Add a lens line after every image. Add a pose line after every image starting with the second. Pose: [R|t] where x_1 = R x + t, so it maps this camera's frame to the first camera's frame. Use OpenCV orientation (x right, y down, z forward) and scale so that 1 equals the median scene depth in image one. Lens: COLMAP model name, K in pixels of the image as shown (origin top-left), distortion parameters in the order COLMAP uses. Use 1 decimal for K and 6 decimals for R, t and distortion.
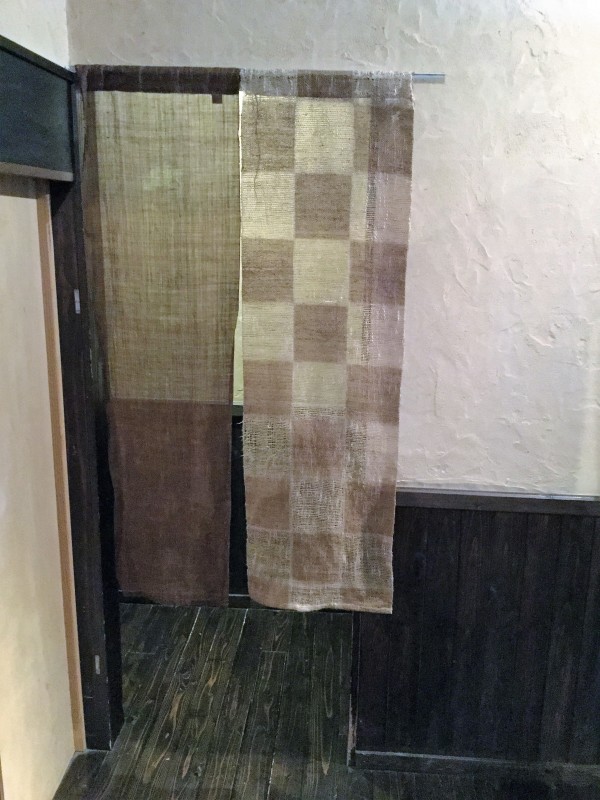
lens RADIAL K [[729.0, 0, 300.0], [0, 729.0, 400.0], [0, 0, 1]] dist [0.138815, -0.292693]
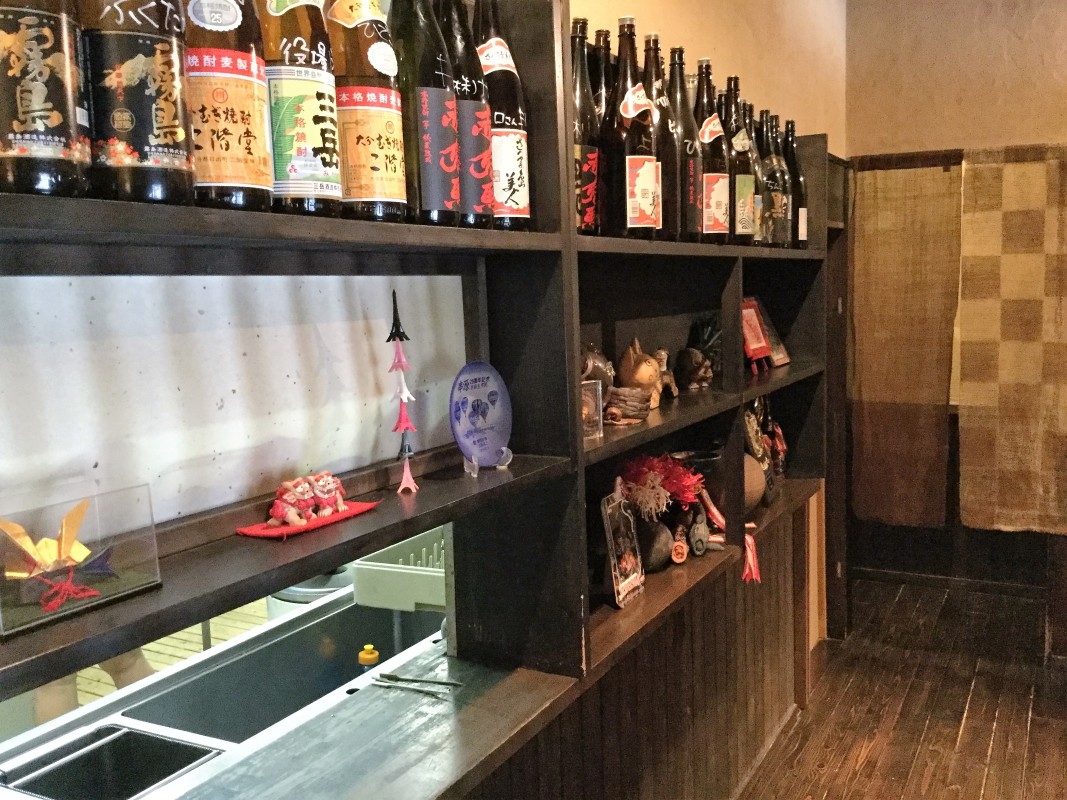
lens RADIAL K [[986.6, 0, 533.5], [0, 986.6, 400.0], [0, 0, 1]] dist [0.074859, -0.141240]
pose [[0.906604, 0.004914, -0.421954, -0.013557], [-0.038820, 0.996663, -0.071801, 0.237556], [0.420193, 0.081475, 0.903770, -1.117319]]
